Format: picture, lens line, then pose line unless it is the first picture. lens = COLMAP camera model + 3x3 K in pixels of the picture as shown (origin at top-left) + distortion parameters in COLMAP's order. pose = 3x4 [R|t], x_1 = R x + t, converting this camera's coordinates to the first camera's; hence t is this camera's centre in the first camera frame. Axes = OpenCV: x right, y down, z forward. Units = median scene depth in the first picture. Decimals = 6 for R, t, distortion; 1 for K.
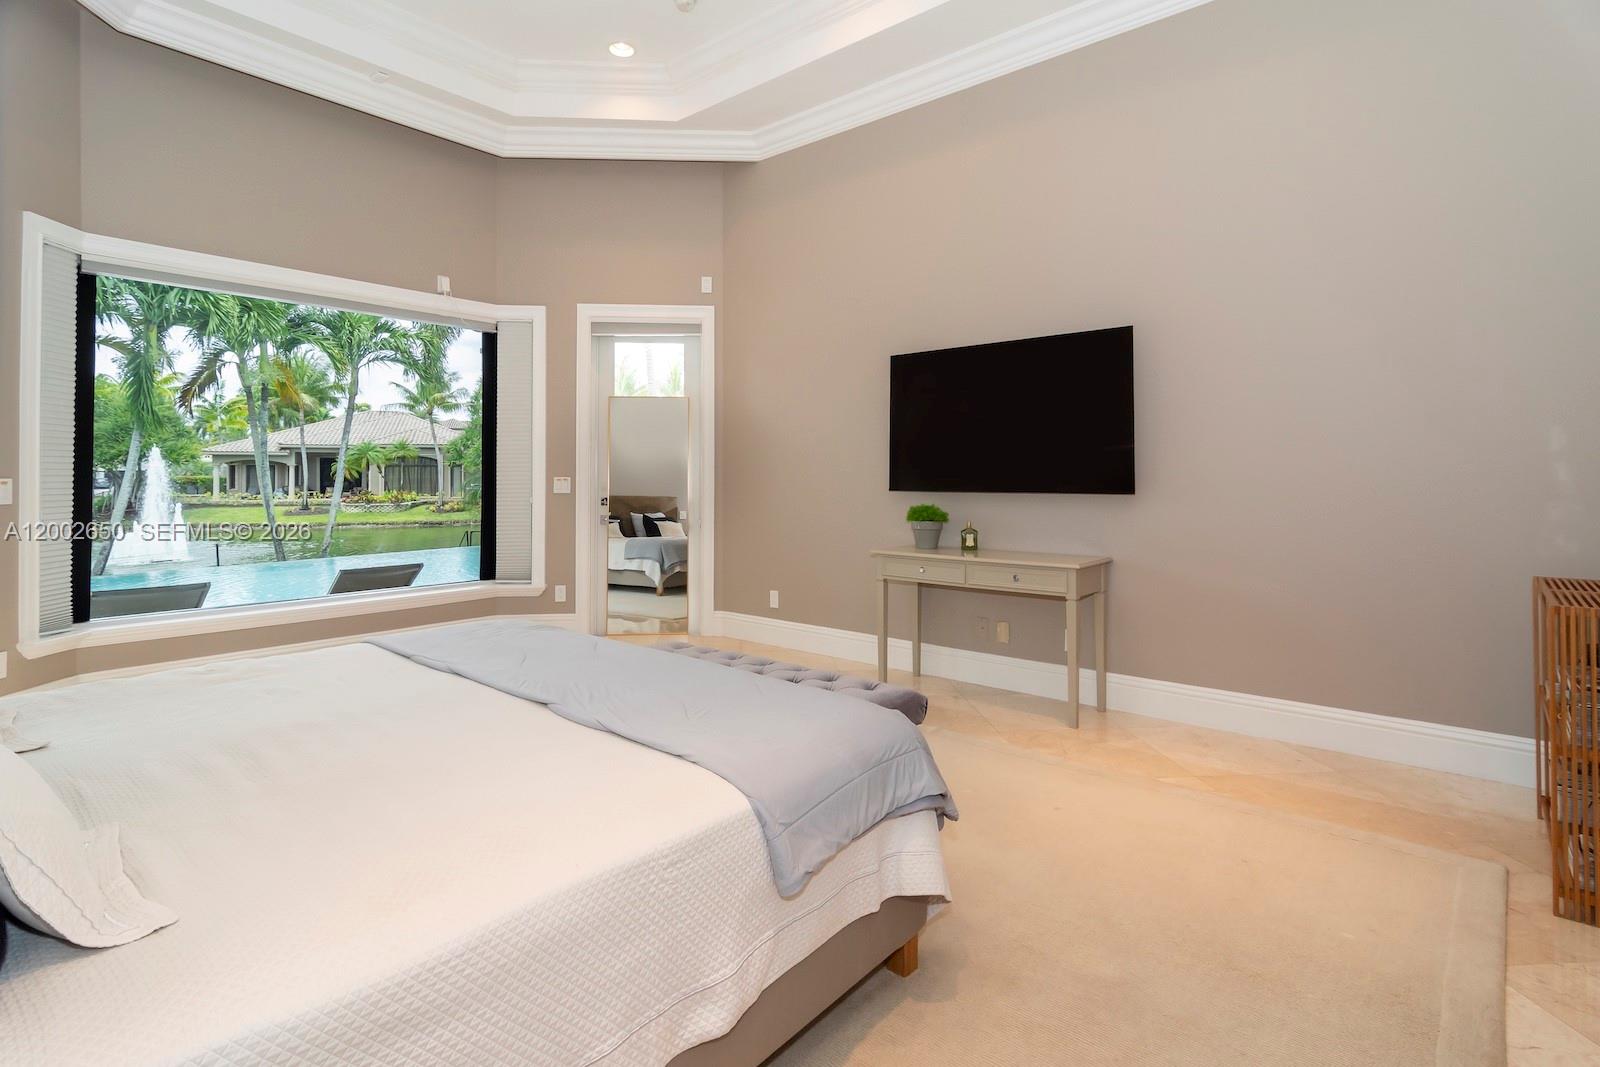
lens RADIAL K [[772.0, 0, 835.0], [0, 772.0, 467.5], [0, 0, 1]] dist [-0.005240, 0.001565]
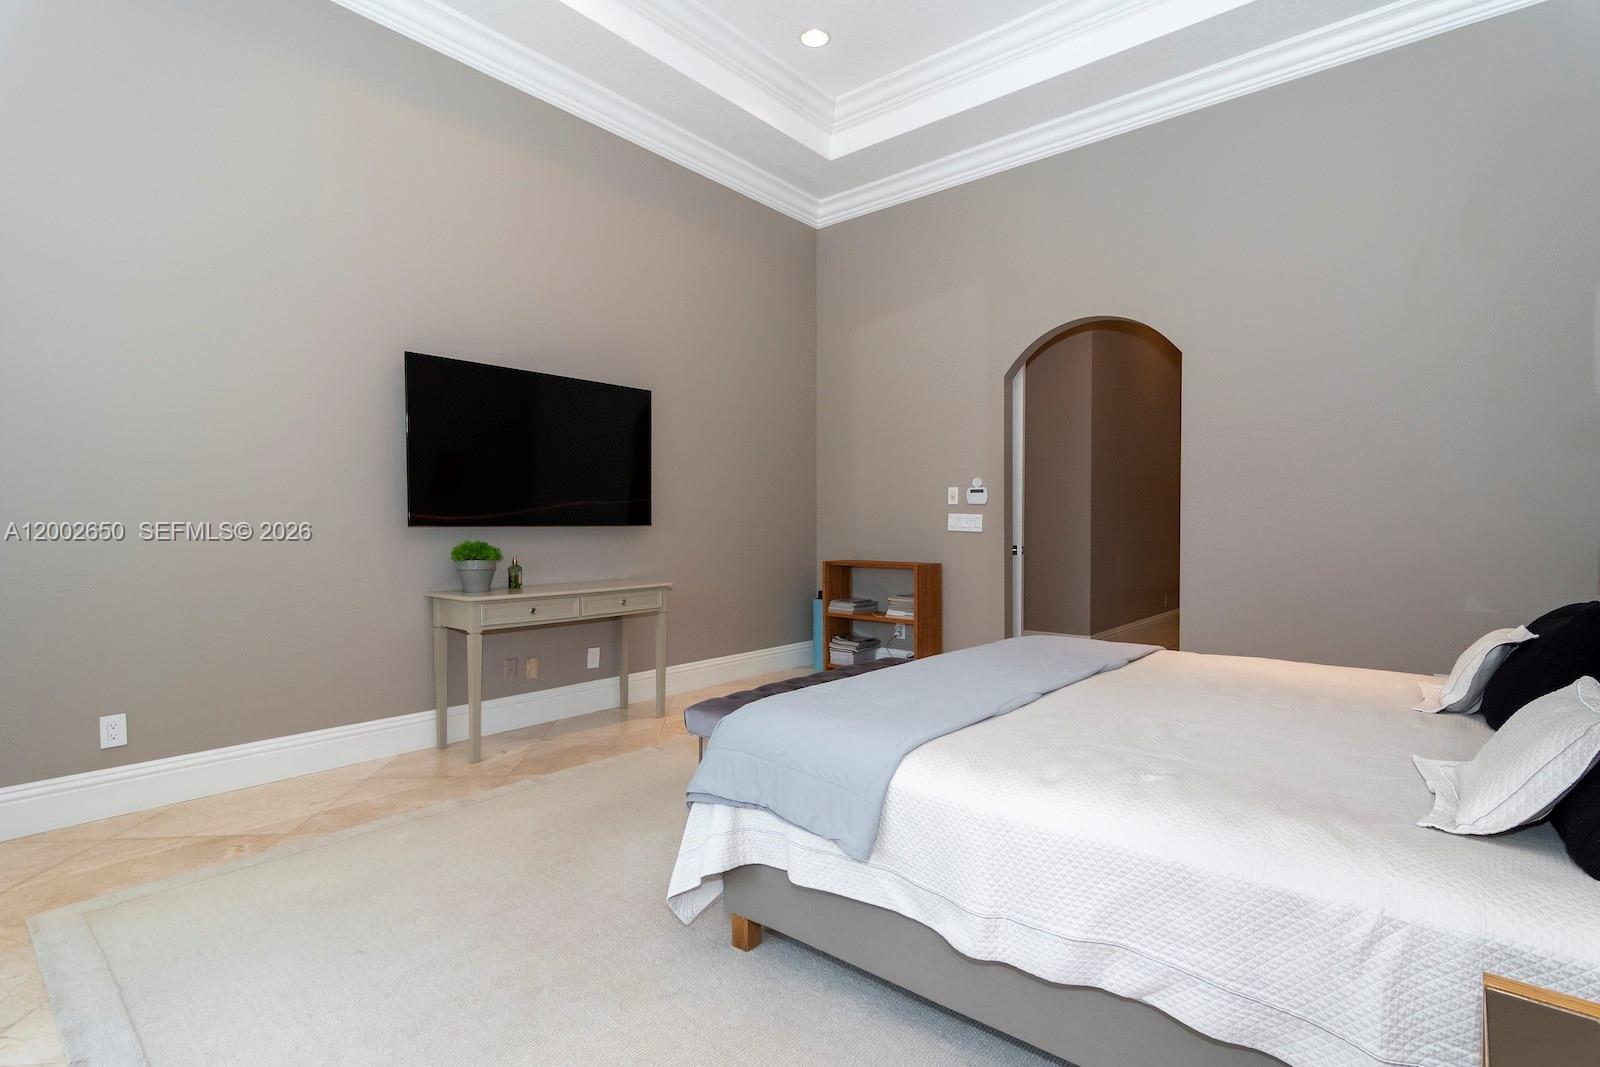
lens RADIAL K [[772.0, 0, 805.8], [0, 772.0, 535.5], [0, 0, 1]] dist [-0.005240, 0.001565]
pose [[0.009388, -0.024964, 0.999644, -0.751026], [-0.022718, 0.999425, 0.025172, 0.011421], [-0.999698, -0.022947, 0.008815, 0.635555]]
